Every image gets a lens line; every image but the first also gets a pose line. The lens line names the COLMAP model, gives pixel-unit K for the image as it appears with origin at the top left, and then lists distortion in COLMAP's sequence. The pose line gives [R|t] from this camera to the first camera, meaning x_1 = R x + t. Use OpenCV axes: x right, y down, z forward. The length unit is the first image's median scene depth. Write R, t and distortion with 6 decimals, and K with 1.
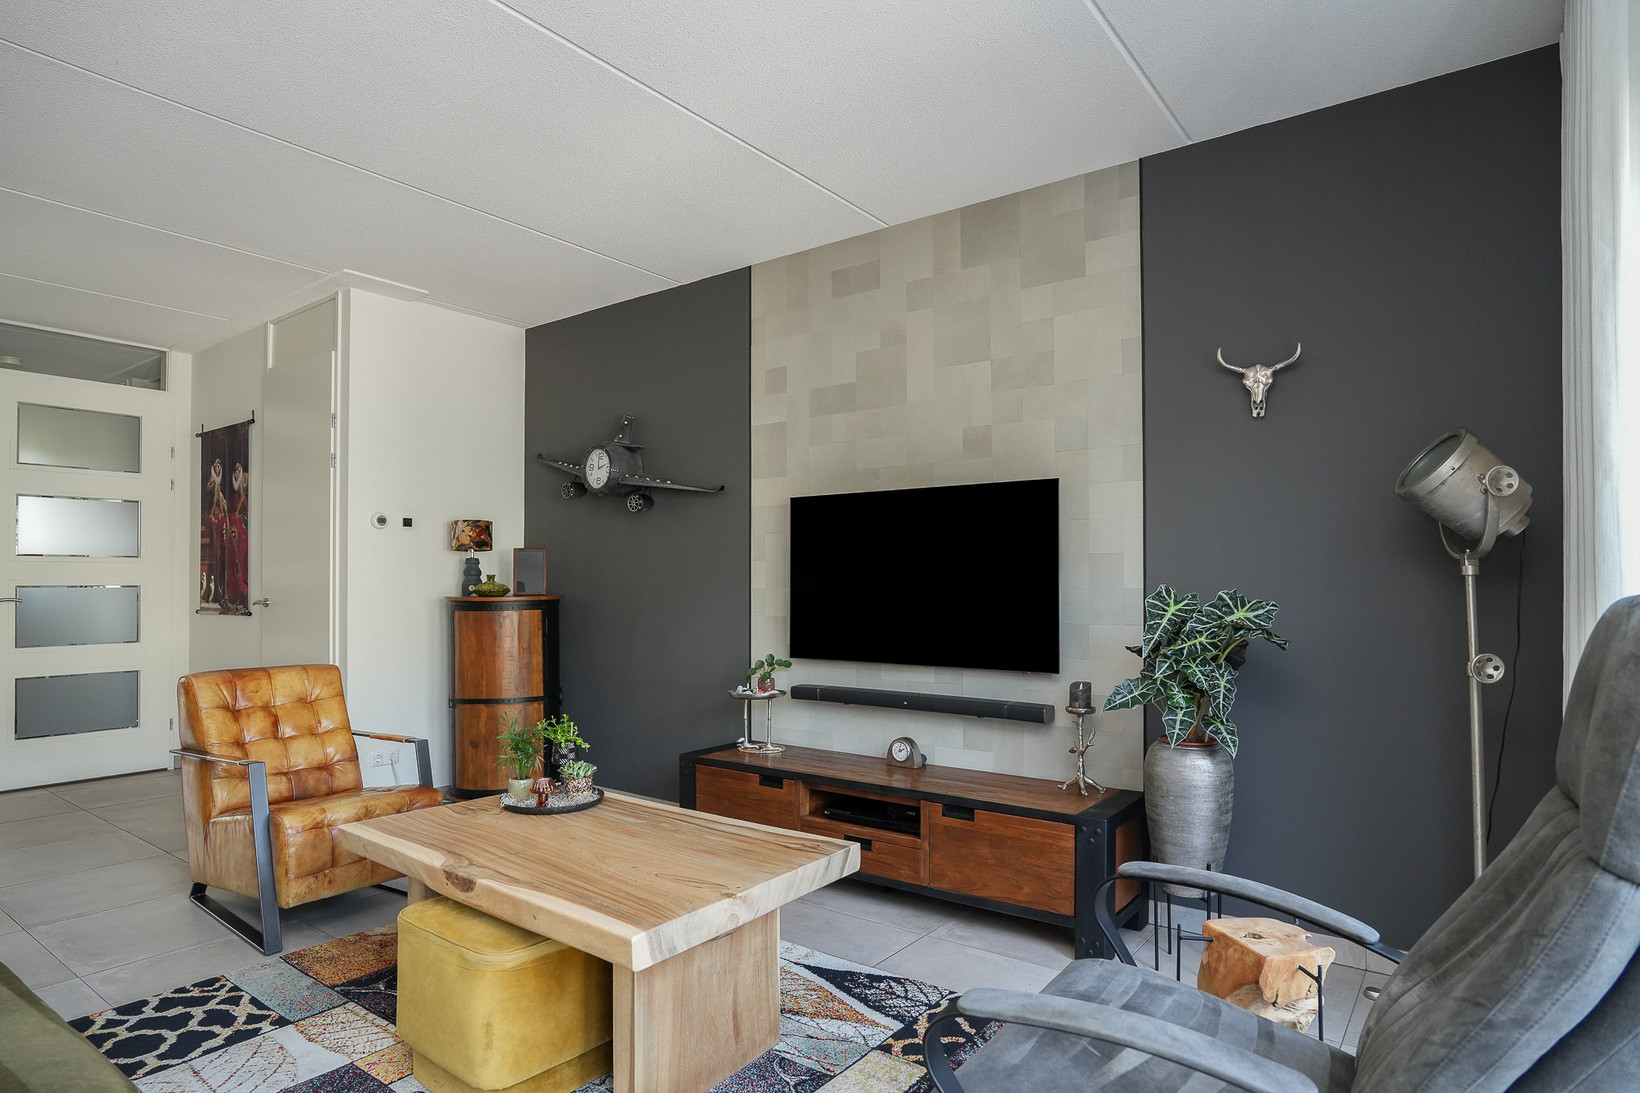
lens RADIAL K [[903.6, 0, 804.2], [0, 903.6, 571.8], [0, 0, 1]] dist [-0.038498, 0.019933]
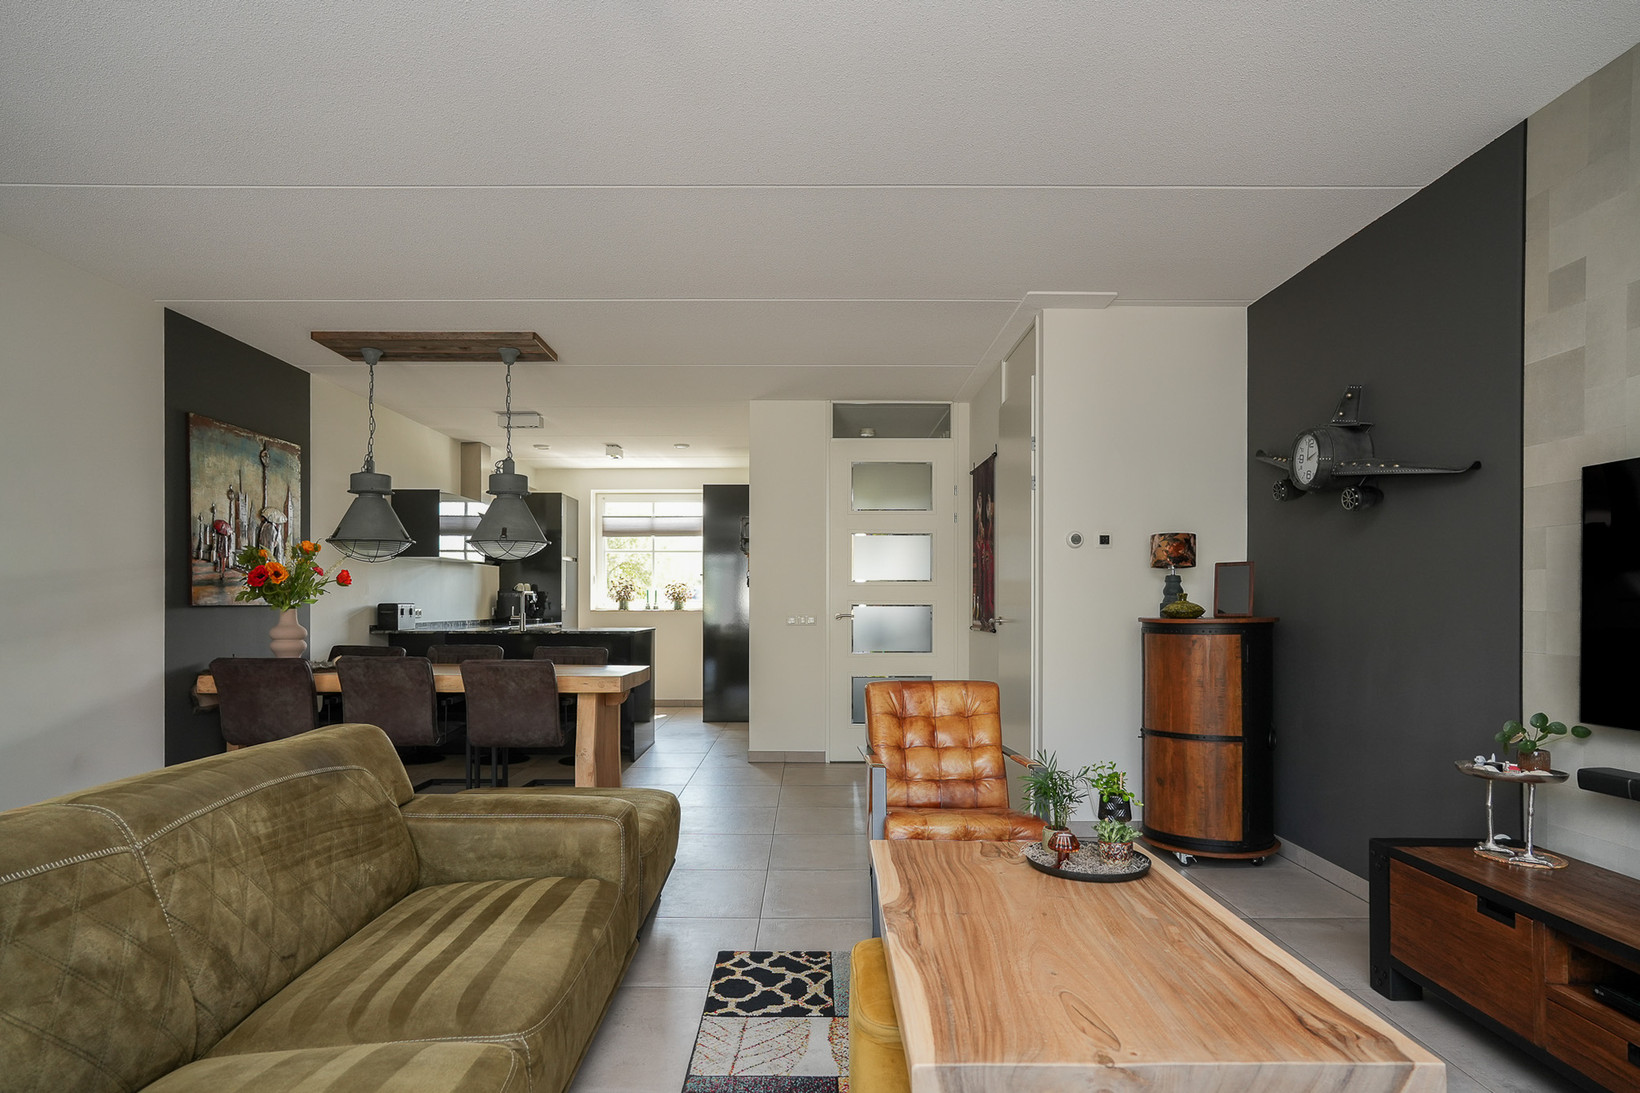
lens RADIAL K [[899.7, 0, 819.1], [0, 899.7, 605.1], [0, 0, 1]] dist [-0.025088, 0.035095]
pose [[0.613929, 0.003774, -0.789352, 0.145134], [0.007437, 0.999917, 0.010564, 0.002818], [0.789326, -0.012356, 0.613850, 0.189817]]
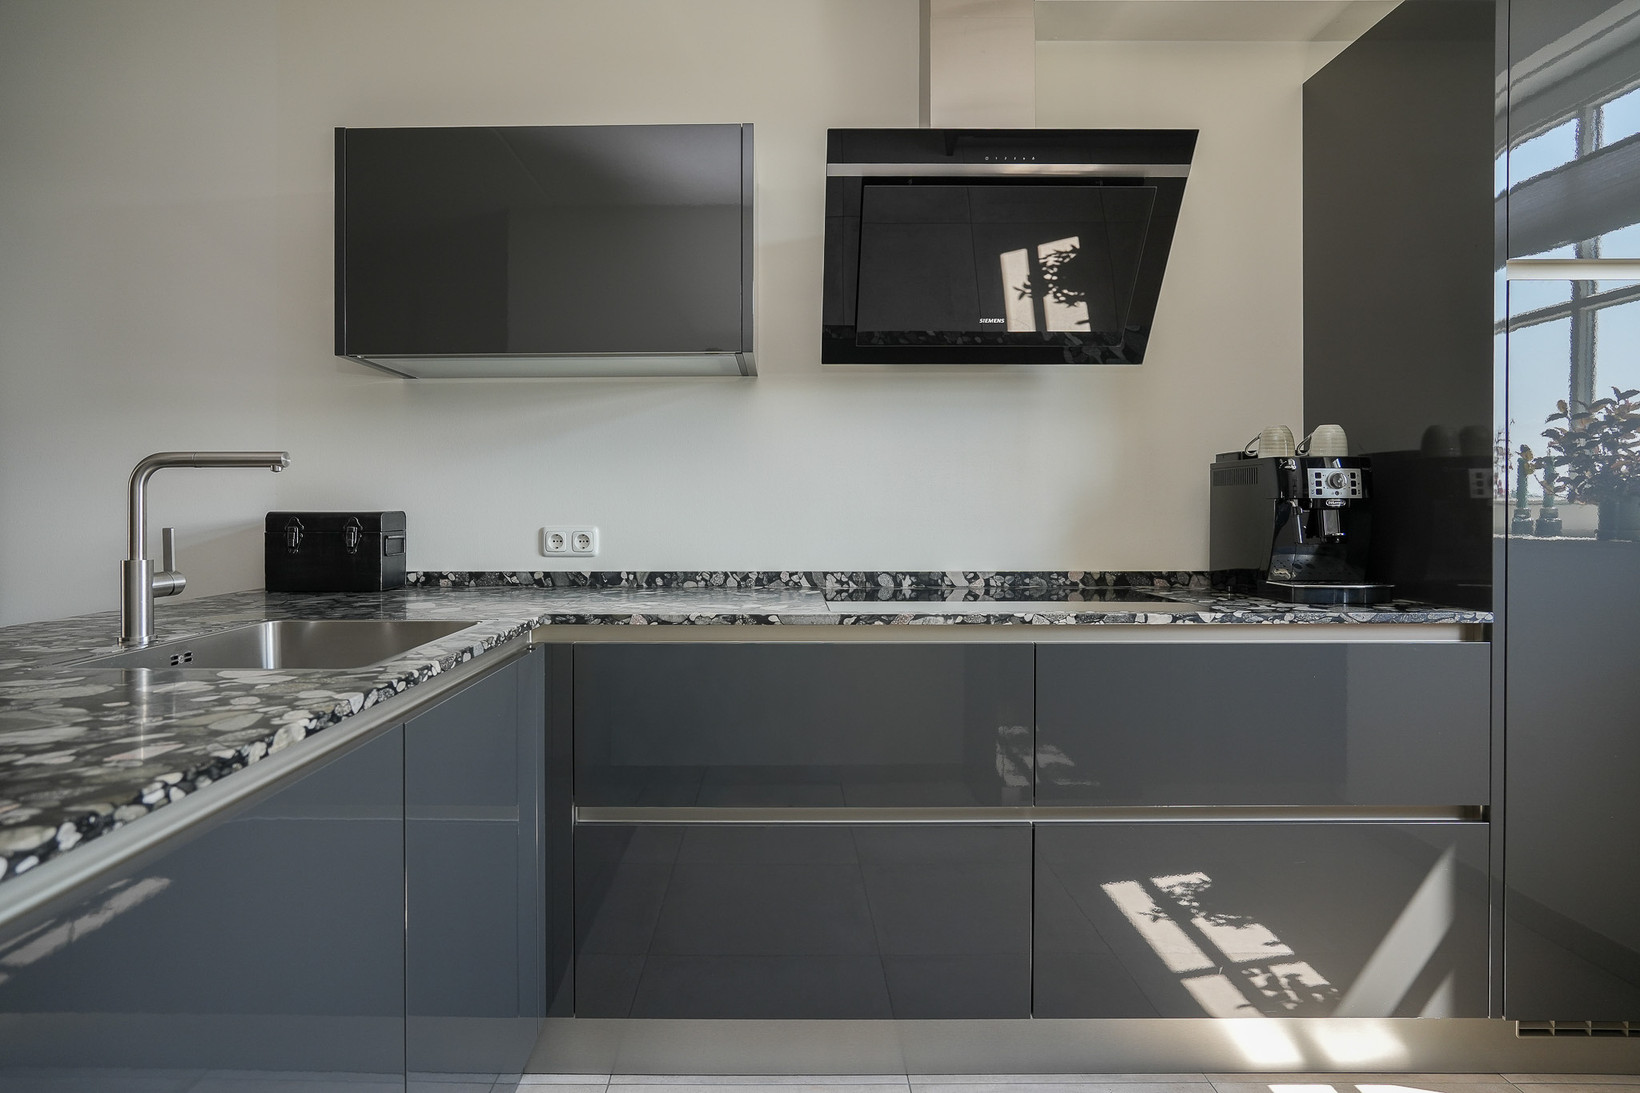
lens RADIAL K [[955.6, 0, 689.9], [0, 955.6, 543.8], [0, 0, 1]] dist [-0.029699, 0.013766]
pose [[-0.809619, 0.025709, -0.586392, -1.460337], [0.010029, 0.999500, 0.029975, 0.016373], [0.586869, 0.018387, -0.809473, 1.198721]]
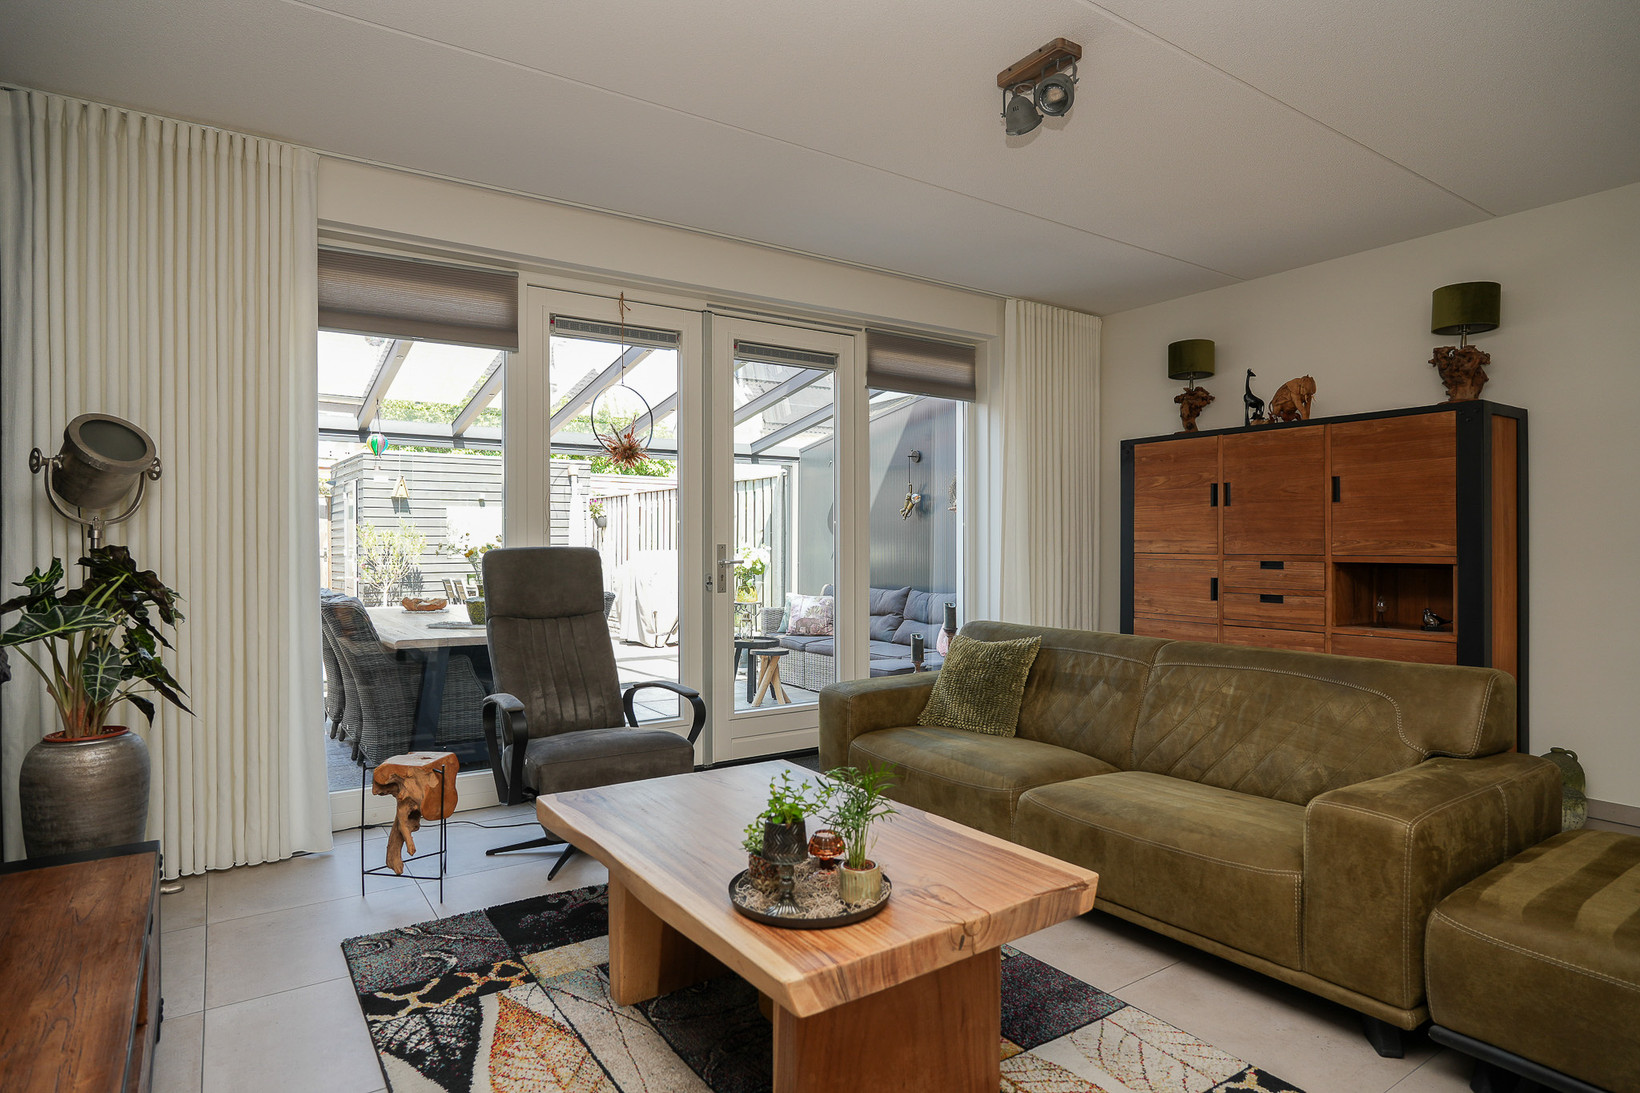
lens RADIAL K [[896.9, 0, 823.0], [0, 896.9, 553.0], [0, 0, 1]] dist [-0.028594, 0.018621]
pose [[-0.951010, 0.002873, 0.309148, -0.310489], [0.001566, 0.999989, -0.004477, 0.014016], [-0.309157, -0.003774, -0.951003, 1.024347]]
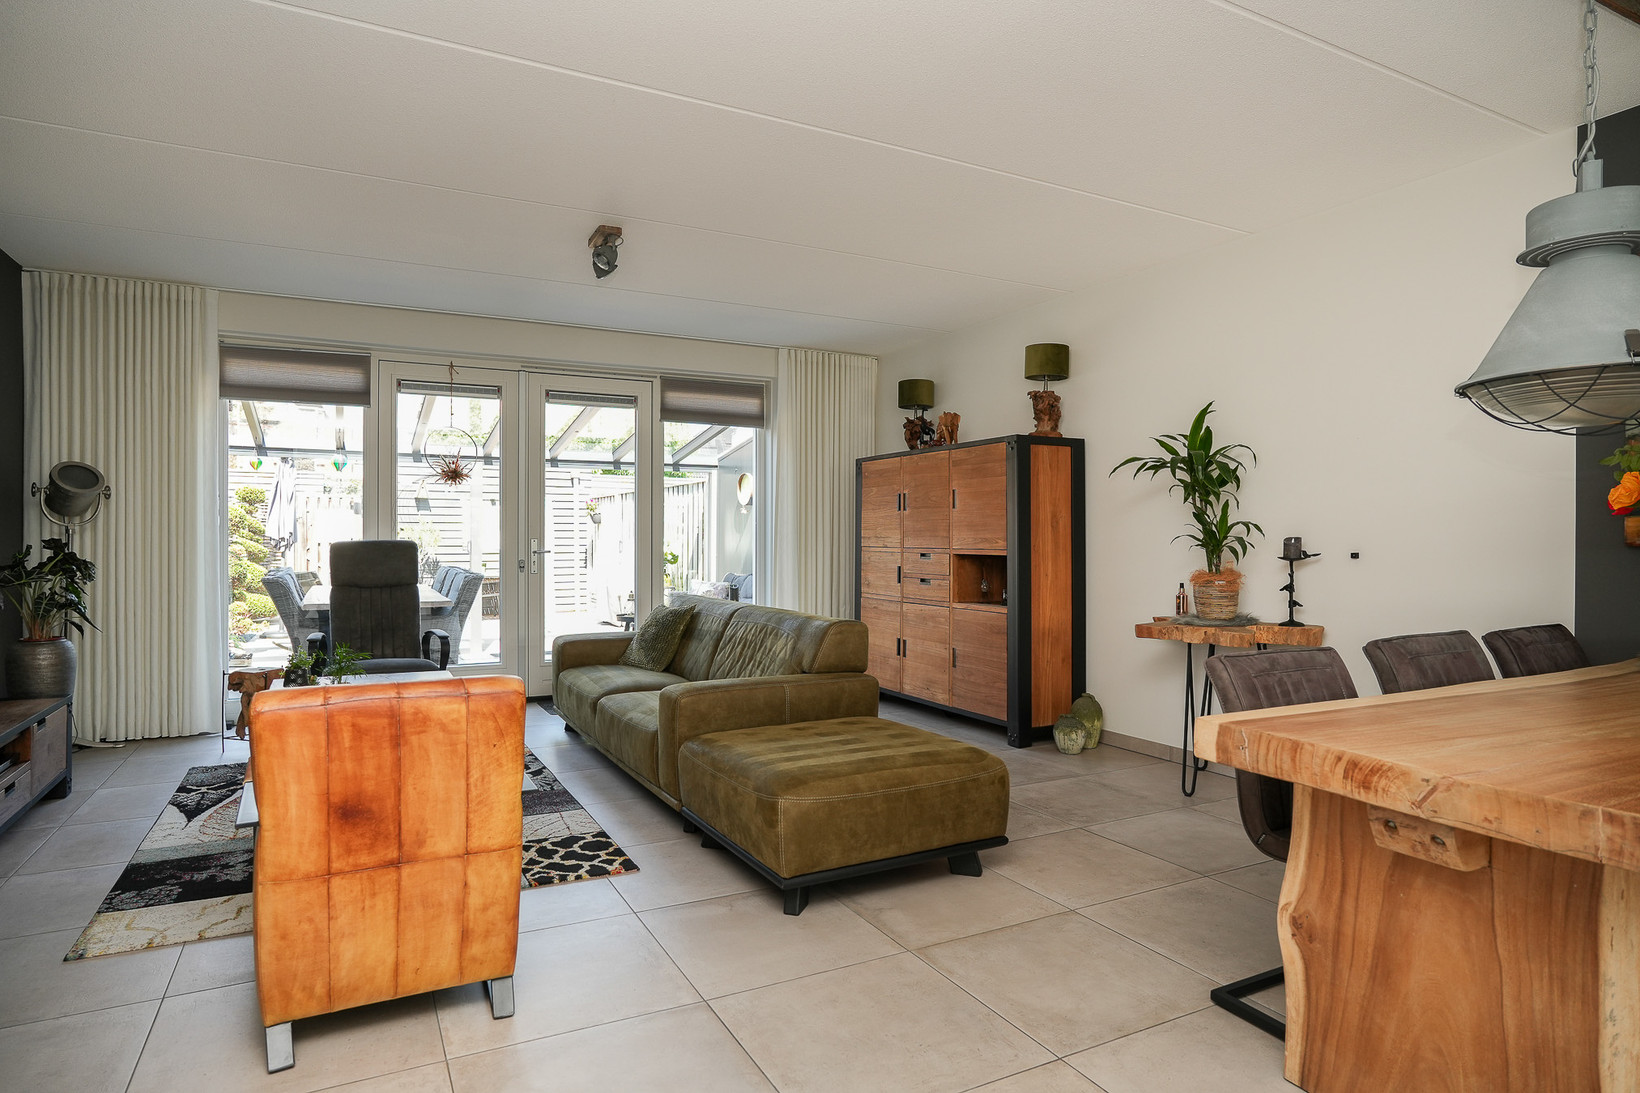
lens RADIAL K [[896.9, 0, 823.0], [0, 896.9, 553.0], [0, 0, 1]] dist [-0.028594, 0.018621]
pose [[-0.911341, -0.004360, 0.411629, -0.930050], [-0.003810, 0.999990, 0.002156, 0.016960], [-0.411634, 0.000396, -0.911349, 1.197094]]
